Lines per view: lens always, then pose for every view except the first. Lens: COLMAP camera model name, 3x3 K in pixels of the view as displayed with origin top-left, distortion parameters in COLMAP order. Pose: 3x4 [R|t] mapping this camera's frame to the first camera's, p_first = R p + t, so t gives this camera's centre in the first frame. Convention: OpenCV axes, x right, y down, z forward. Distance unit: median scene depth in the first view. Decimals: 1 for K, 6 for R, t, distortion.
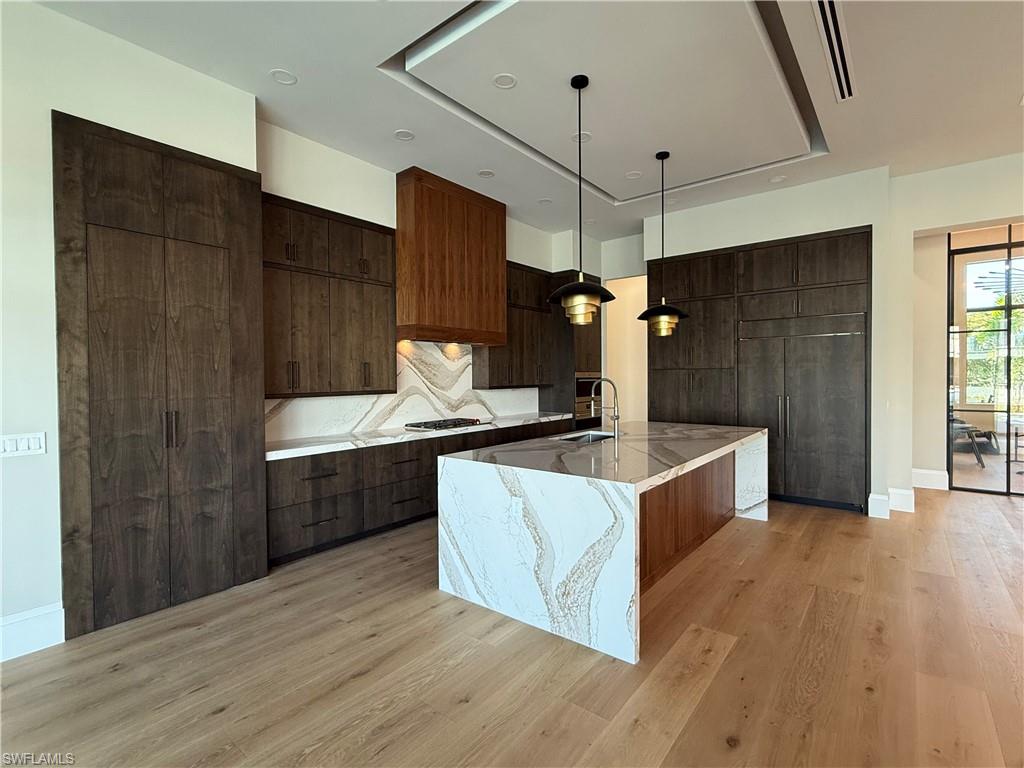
lens RADIAL K [[484.7, 0, 513.8], [0, 484.7, 382.3], [0, 0, 1]] dist [0.002673, -0.001453]
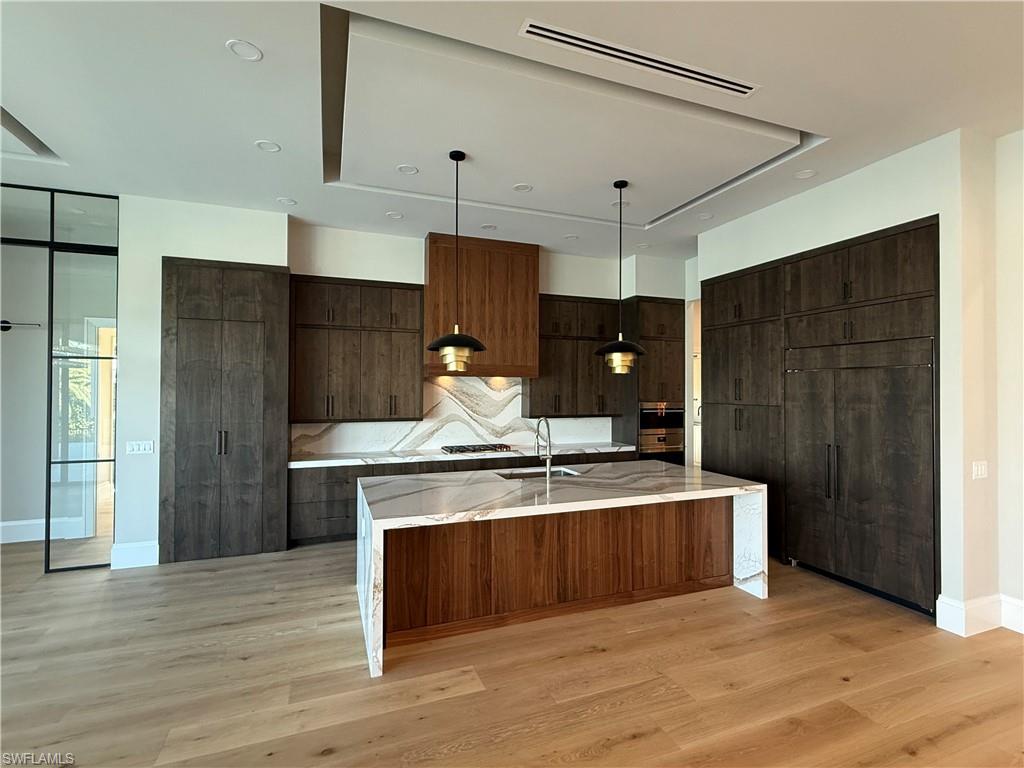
lens RADIAL K [[484.7, 0, 515.4], [0, 484.7, 383.8], [0, 0, 1]] dist [0.002673, -0.001453]
pose [[0.863863, 0.006824, -0.503681, 0.629160], [-0.018374, 0.999670, -0.017969, -0.057548], [0.503392, 0.024777, 0.863703, 0.087997]]
